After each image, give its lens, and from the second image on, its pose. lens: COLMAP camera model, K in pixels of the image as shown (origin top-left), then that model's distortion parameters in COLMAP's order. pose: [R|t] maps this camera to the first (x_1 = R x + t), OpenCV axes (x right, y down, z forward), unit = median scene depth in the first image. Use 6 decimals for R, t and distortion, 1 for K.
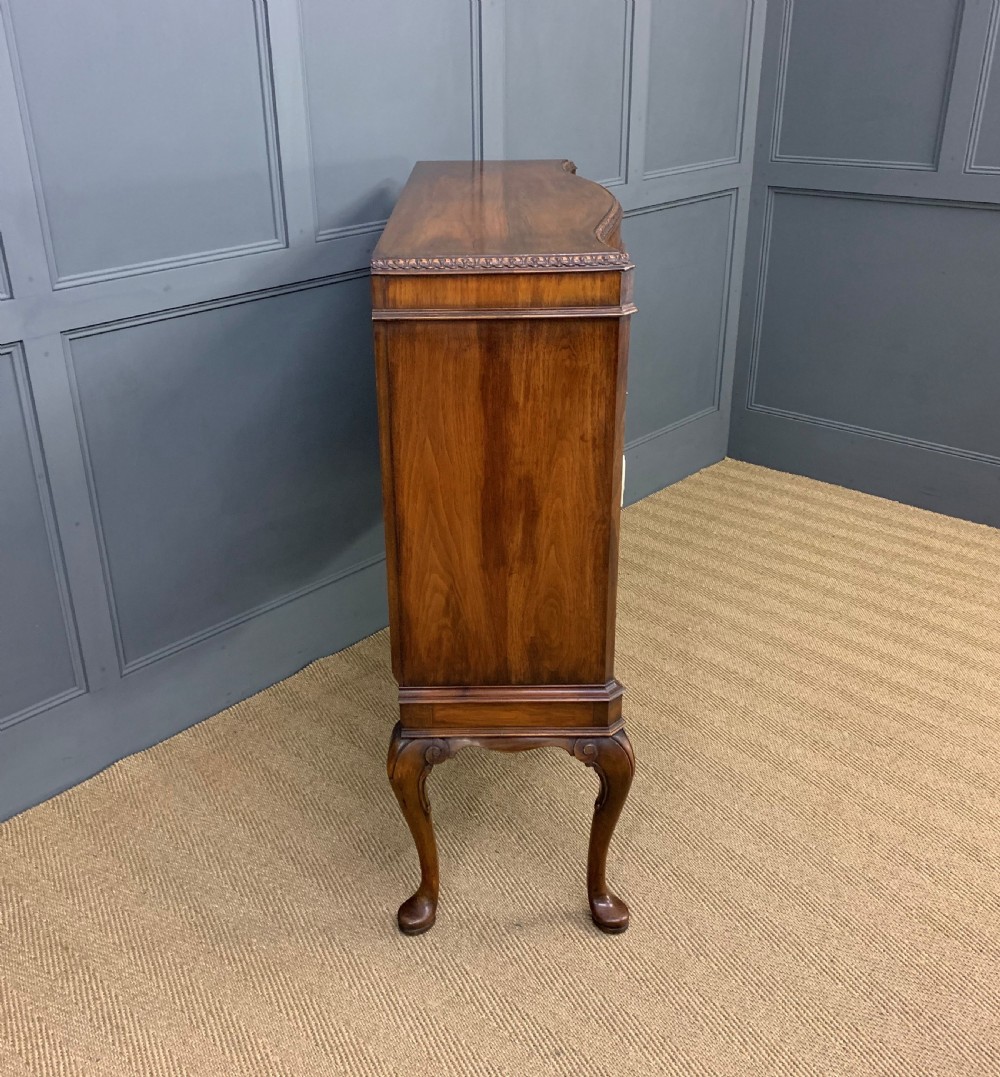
lens RADIAL K [[1114.4, 0, 477.2], [0, 1114.4, 520.8], [0, 0, 1]] dist [0.097163, -0.282080]
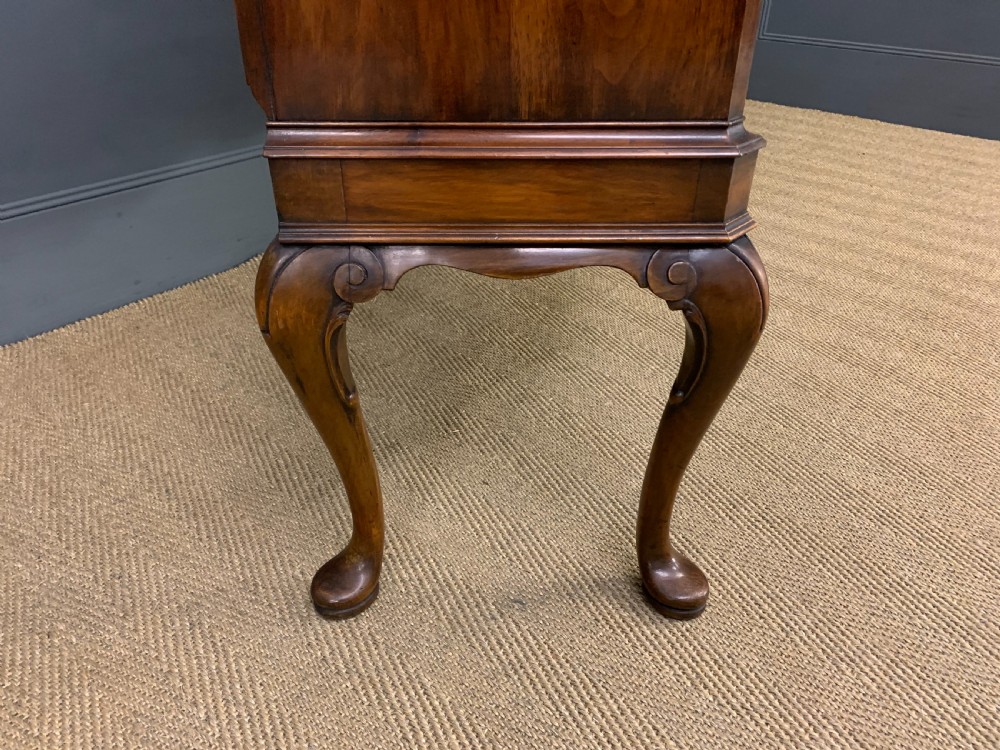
lens RADIAL K [[800.3, 0, 500.0], [0, 800.3, 375.0], [0, 0, 1]] dist [0.007937, -0.006384]
pose [[0.999551, 0.011785, 0.027552, 0.014184], [-0.015615, 0.989568, 0.143216, 0.184113], [-0.025576, -0.143582, 0.989308, 0.608961]]
